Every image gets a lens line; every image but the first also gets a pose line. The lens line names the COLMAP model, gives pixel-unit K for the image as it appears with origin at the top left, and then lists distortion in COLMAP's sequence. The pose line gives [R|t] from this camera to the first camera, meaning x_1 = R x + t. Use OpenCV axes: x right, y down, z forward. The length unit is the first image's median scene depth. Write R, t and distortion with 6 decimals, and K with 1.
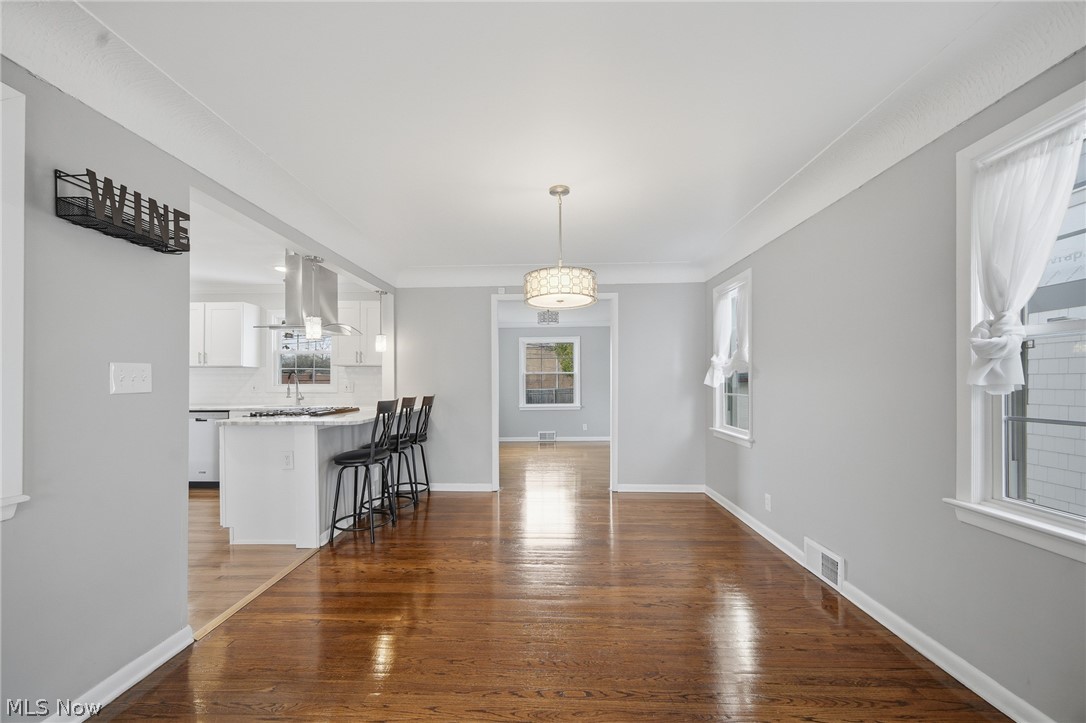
lens RADIAL K [[444.6, 0, 532.0], [0, 444.6, 380.0], [0, 0, 1]] dist [-0.006758, -0.000173]
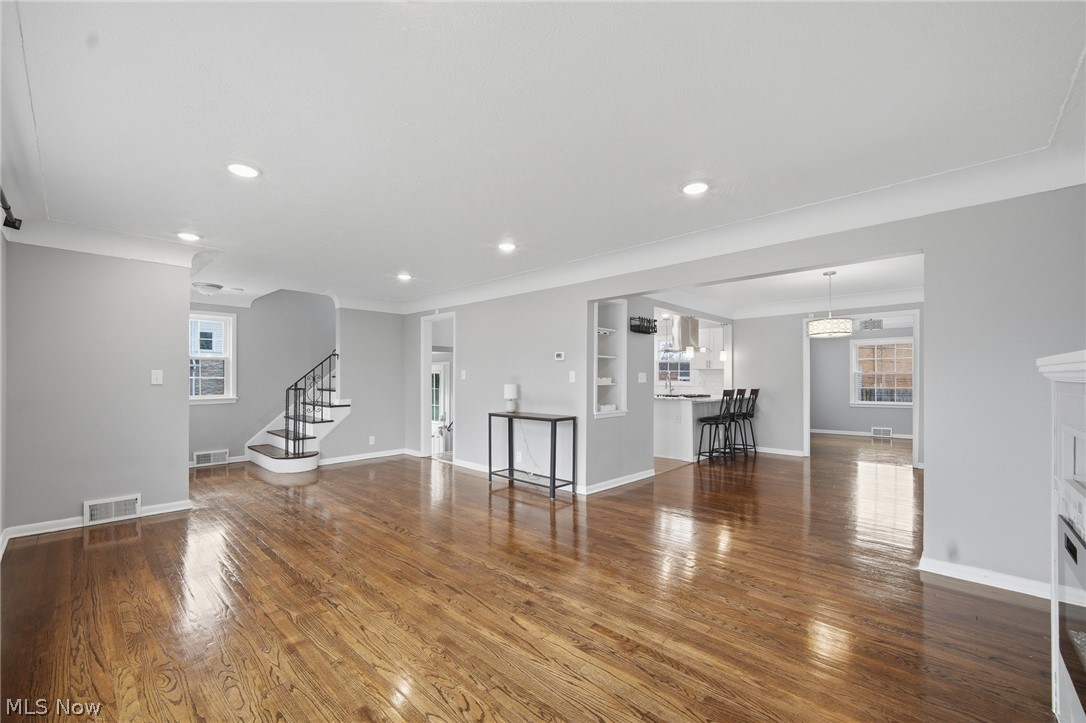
lens RADIAL K [[444.6, 0, 532.0], [0, 444.6, 380.0], [0, 0, 1]] dist [-0.006758, -0.000173]
pose [[0.753502, 0.002953, -0.657439, 0.211183], [-0.001171, 0.999994, 0.003150, 0.001119], [0.657445, -0.001604, 0.753501, -0.722869]]
